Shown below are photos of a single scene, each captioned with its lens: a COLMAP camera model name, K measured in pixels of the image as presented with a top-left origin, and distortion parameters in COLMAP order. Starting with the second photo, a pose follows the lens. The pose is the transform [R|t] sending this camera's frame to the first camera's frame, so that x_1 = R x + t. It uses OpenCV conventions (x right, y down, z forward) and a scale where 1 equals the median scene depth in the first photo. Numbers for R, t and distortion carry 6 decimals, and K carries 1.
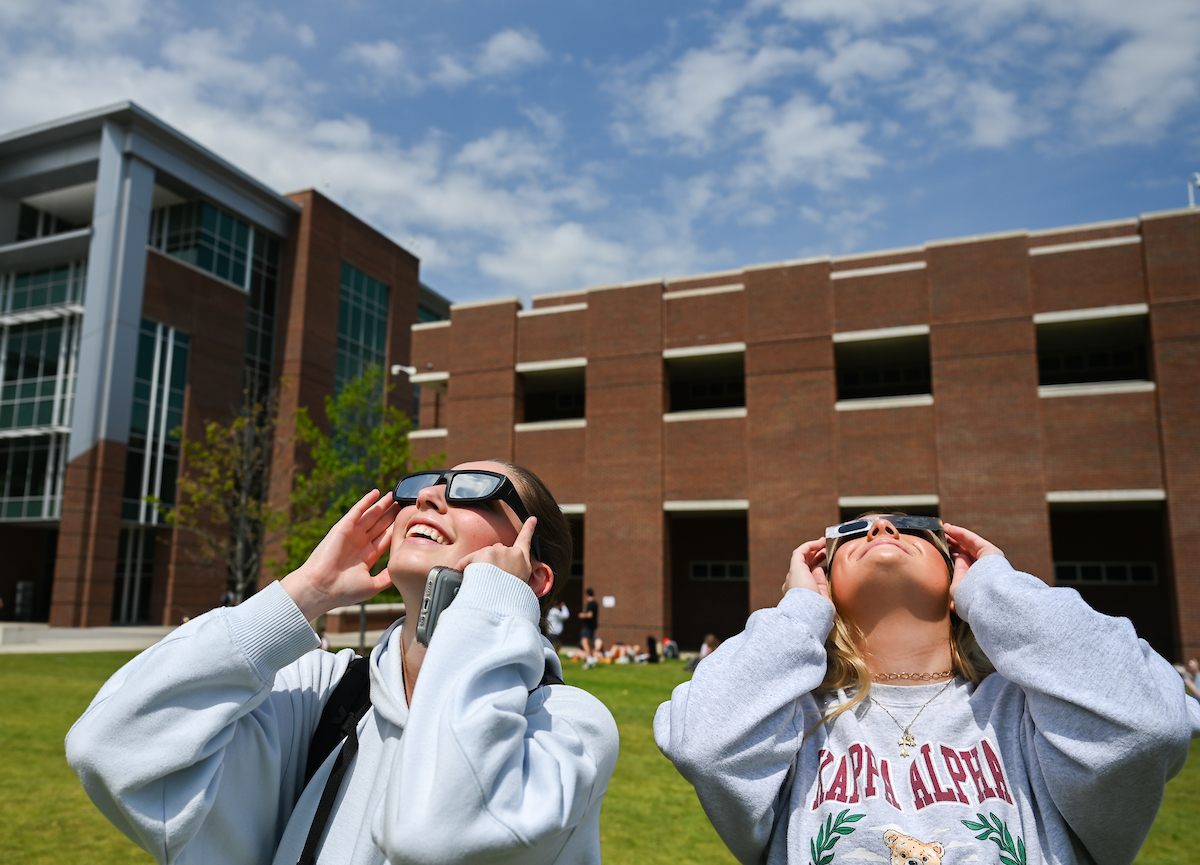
lens RADIAL K [[905.9, 0, 535.7], [0, 905.9, 428.2], [0, 0, 1]] dist [-0.009502, 0.015769]
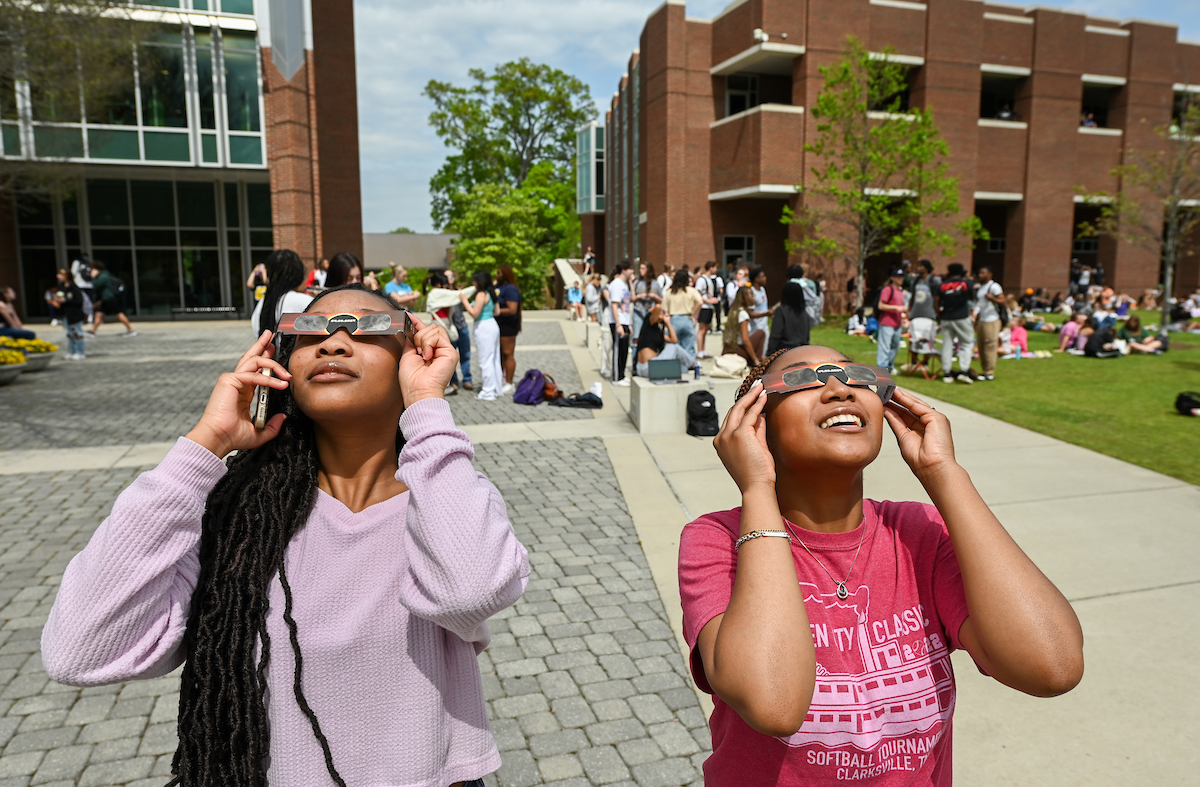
lens RADIAL K [[833.1, 0, 629.4], [0, 833.1, 384.2], [0, 0, 1]] dist [0.004115, -0.002016]
pose [[0.721468, -0.114686, 0.682884, -0.900360], [-0.113628, 0.953212, 0.280134, 0.056821], [-0.683061, -0.279702, 0.674681, 0.401037]]
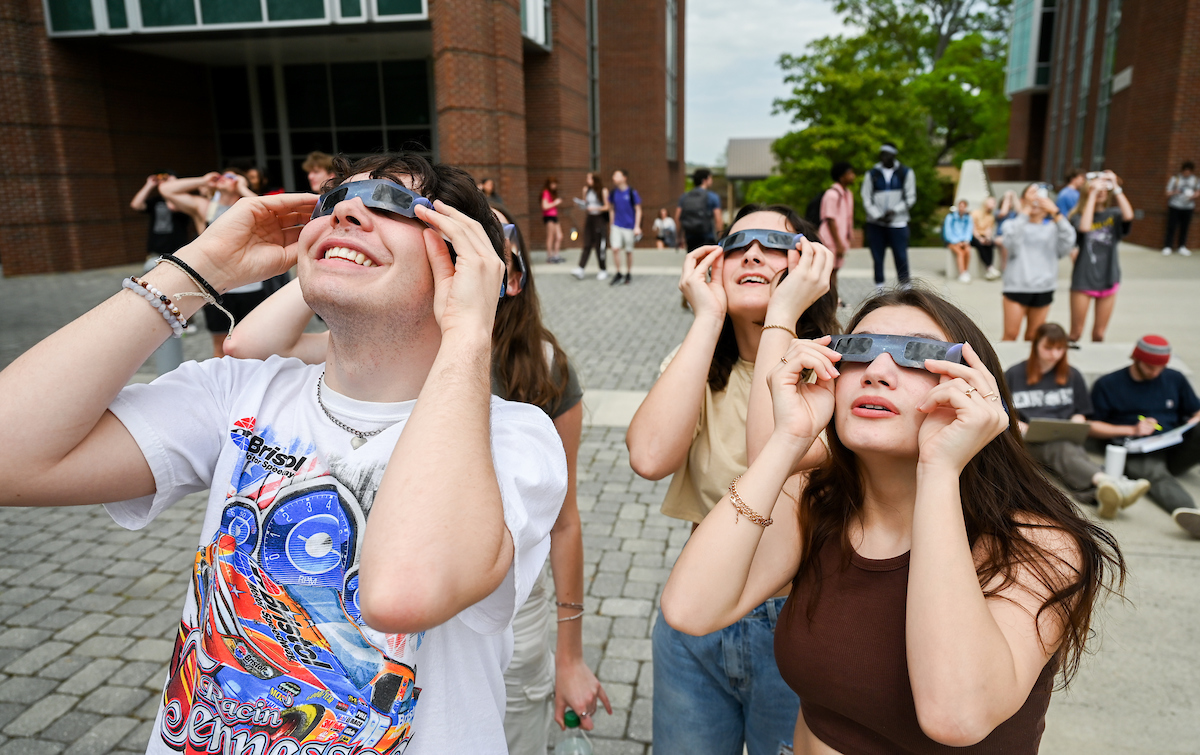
lens RADIAL K [[853.4, 0, 605.0], [0, 853.4, 359.1], [0, 0, 1]] dist [-0.005047, 0.004124]
pose [[0.964248, -0.086769, 0.250394, -0.643109], [-0.016604, 0.923237, 0.383872, 0.109419], [-0.264481, -0.374305, 0.888789, 0.668494]]
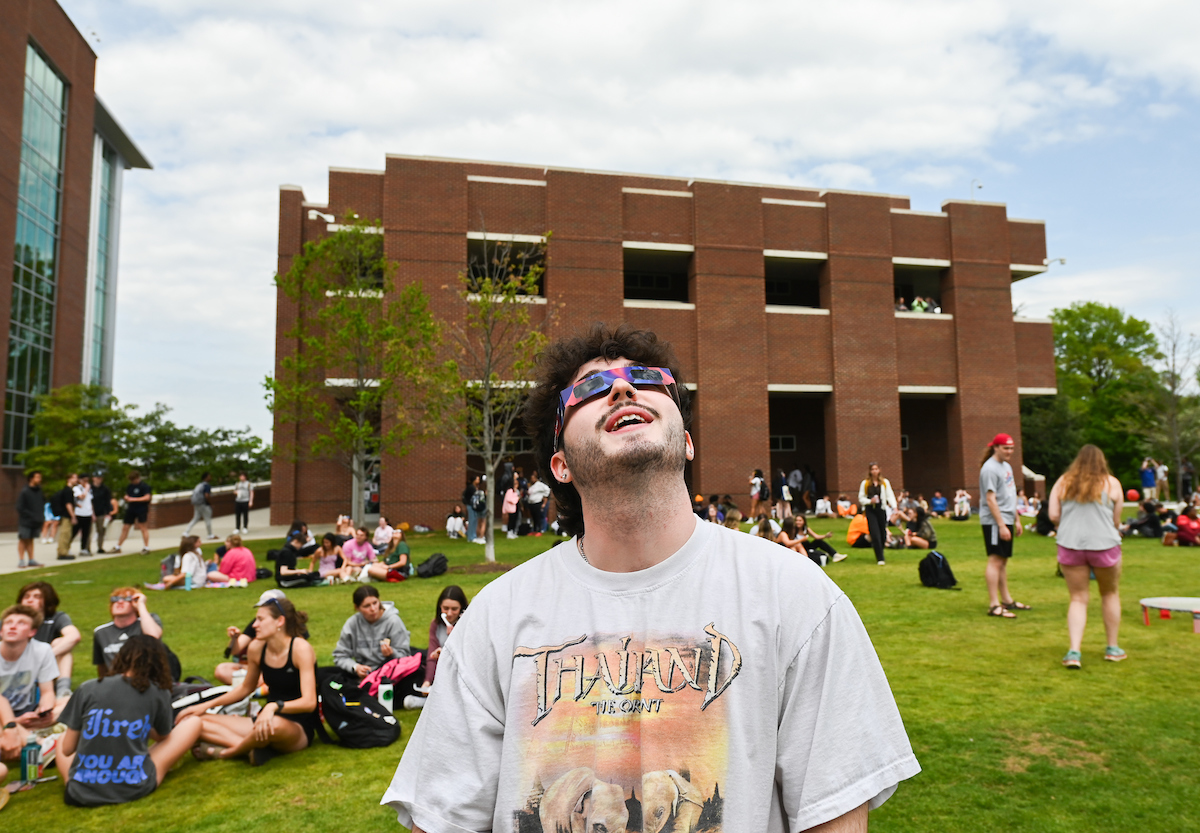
lens RADIAL K [[857.0, 0, 661.4], [0, 857.0, 375.1], [0, 0, 1]] dist [0.005449, 0.002193]
pose [[0.761188, 0.042432, 0.647141, -0.423035], [-0.087343, 0.995474, 0.037464, 0.027051], [-0.642622, -0.085041, 0.761449, 0.165594]]
